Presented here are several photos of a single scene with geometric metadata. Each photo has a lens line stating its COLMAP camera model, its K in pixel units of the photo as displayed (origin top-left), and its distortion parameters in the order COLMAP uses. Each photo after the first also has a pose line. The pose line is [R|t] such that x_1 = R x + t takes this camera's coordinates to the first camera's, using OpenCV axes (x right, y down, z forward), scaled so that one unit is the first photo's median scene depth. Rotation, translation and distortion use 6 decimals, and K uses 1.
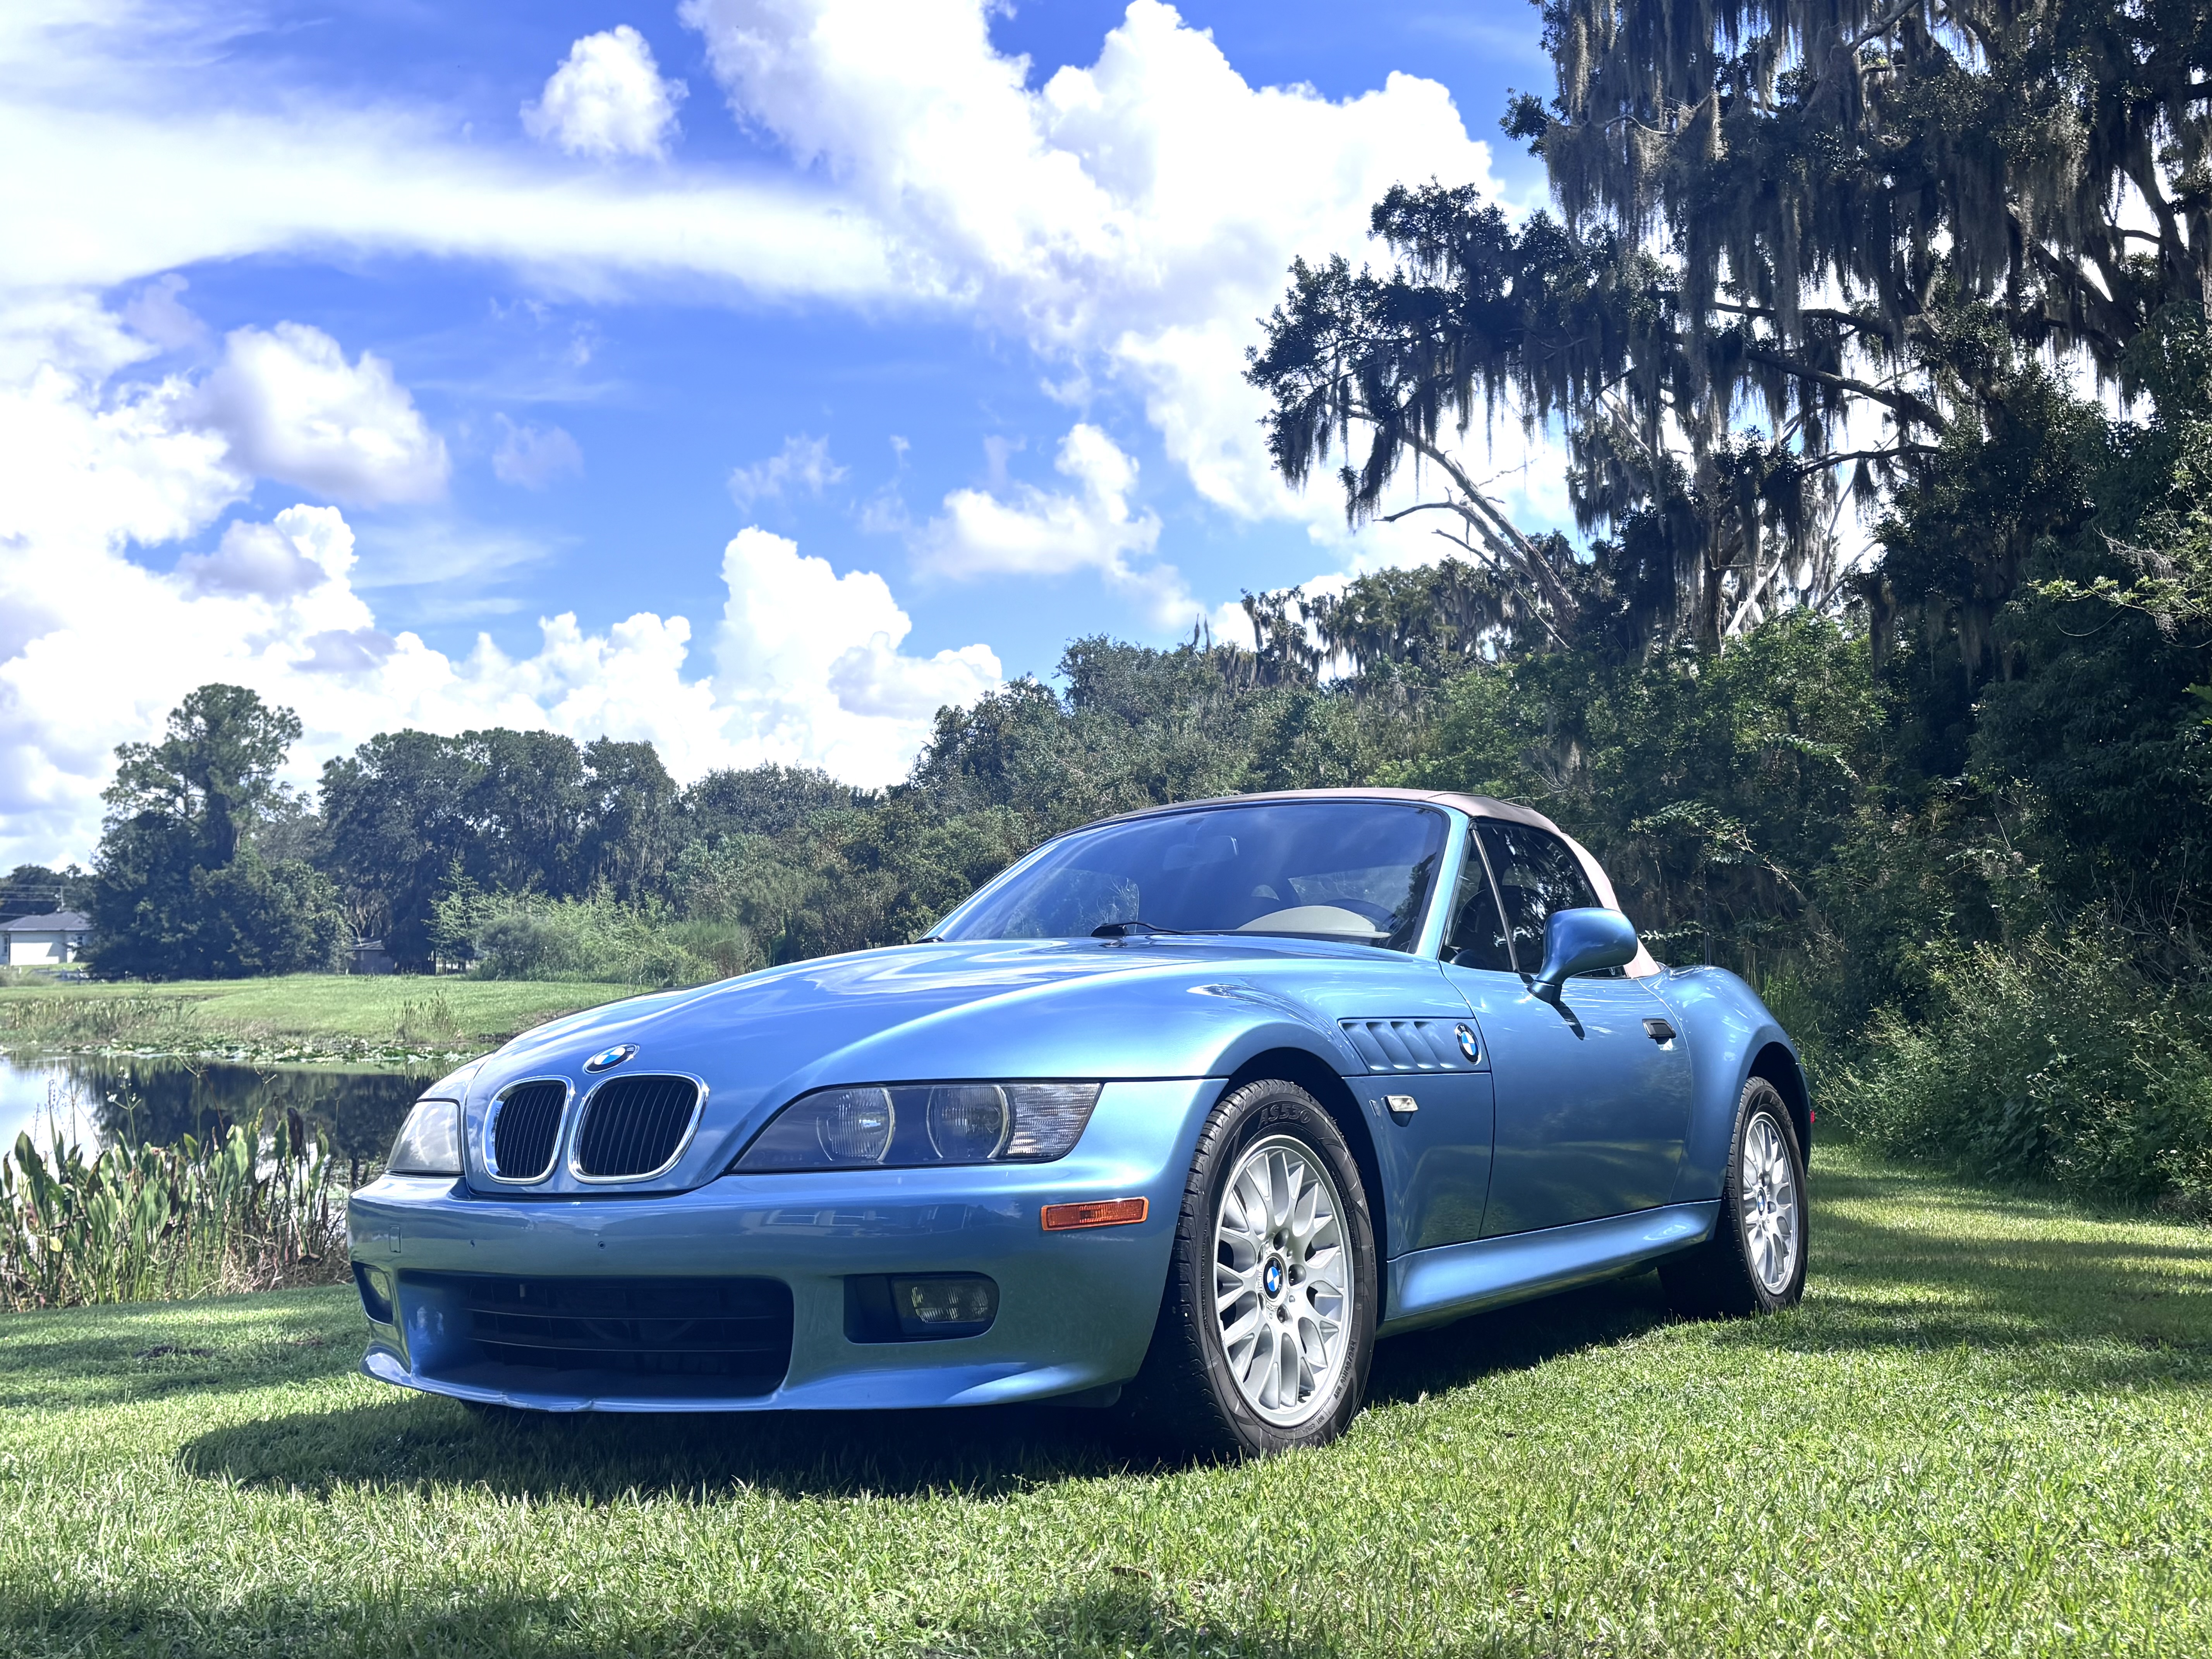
lens RADIAL K [[2371.4, 0, 1106.0], [0, 2371.4, 829.5], [0, 0, 1]] dist [0.147578, -0.305762]
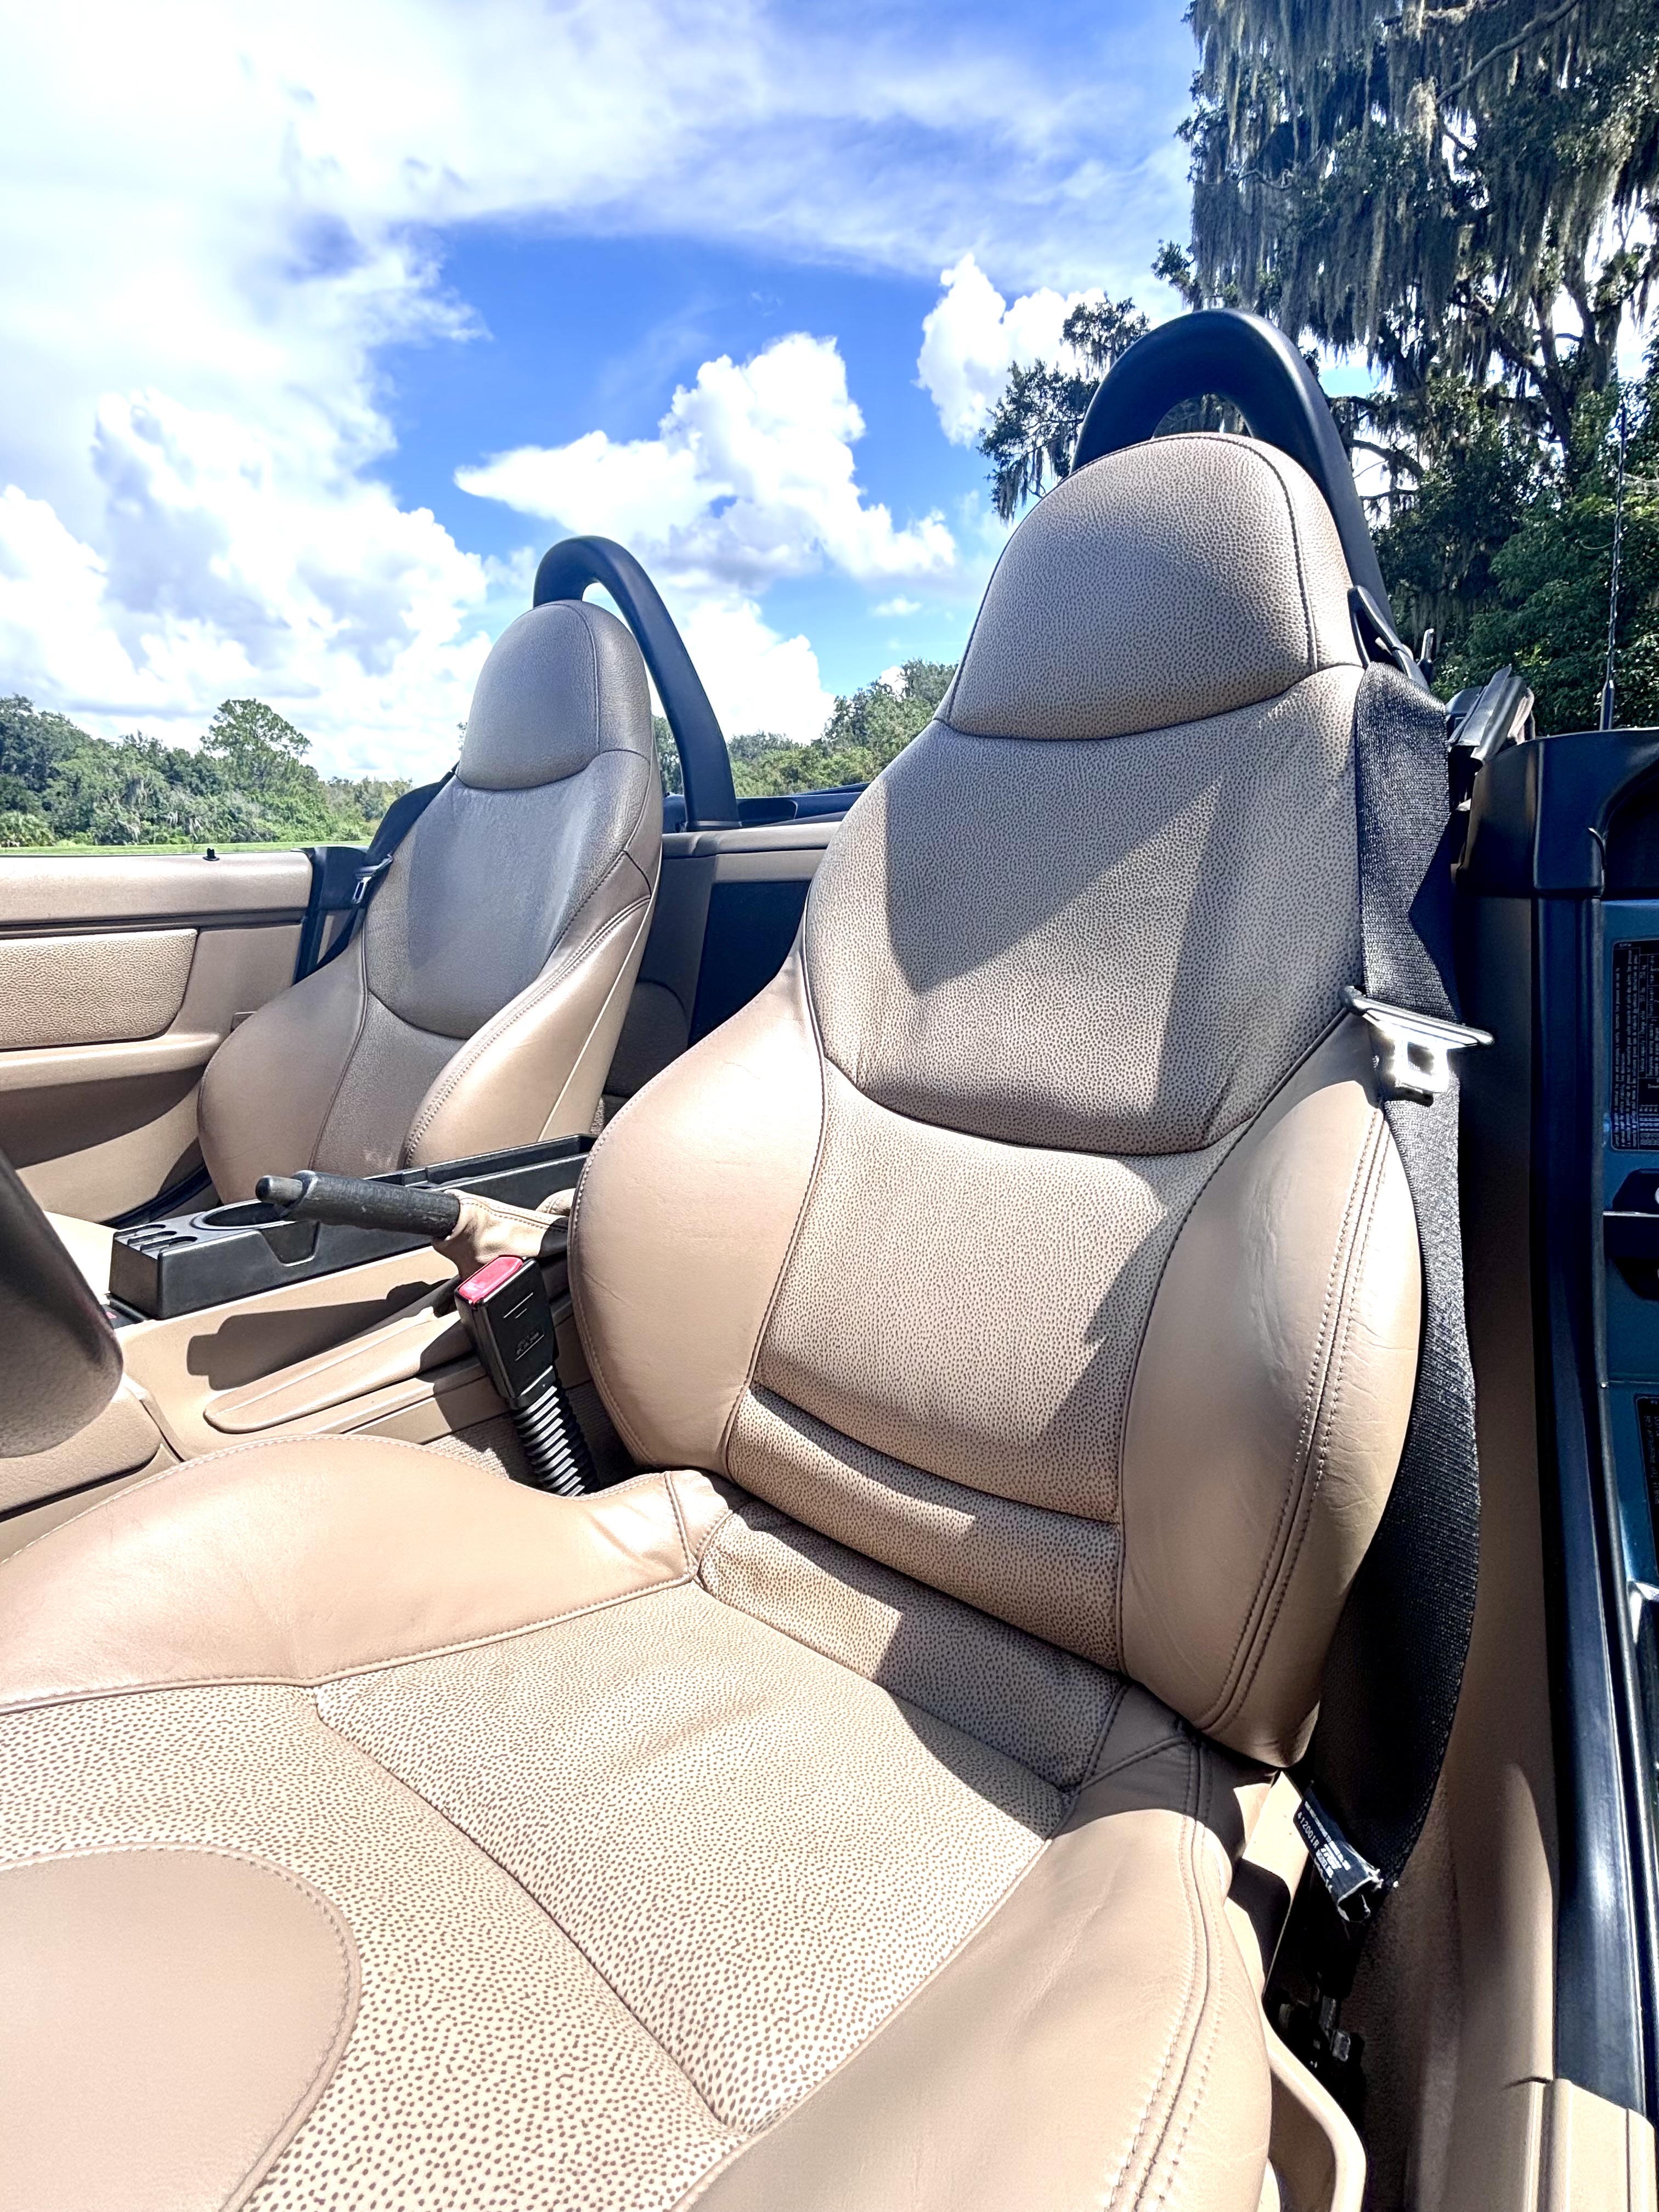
lens RADIAL K [[989.2, 0, 829.5], [0, 989.2, 1106.0], [0, 0, 1]] dist [-0.014931, 0.008269]
pose [[0.994995, 0.030356, -0.095198, 0.033051], [0.001954, 0.946644, 0.322276, 0.015800], [0.099902, -0.320850, 0.941847, 0.201395]]
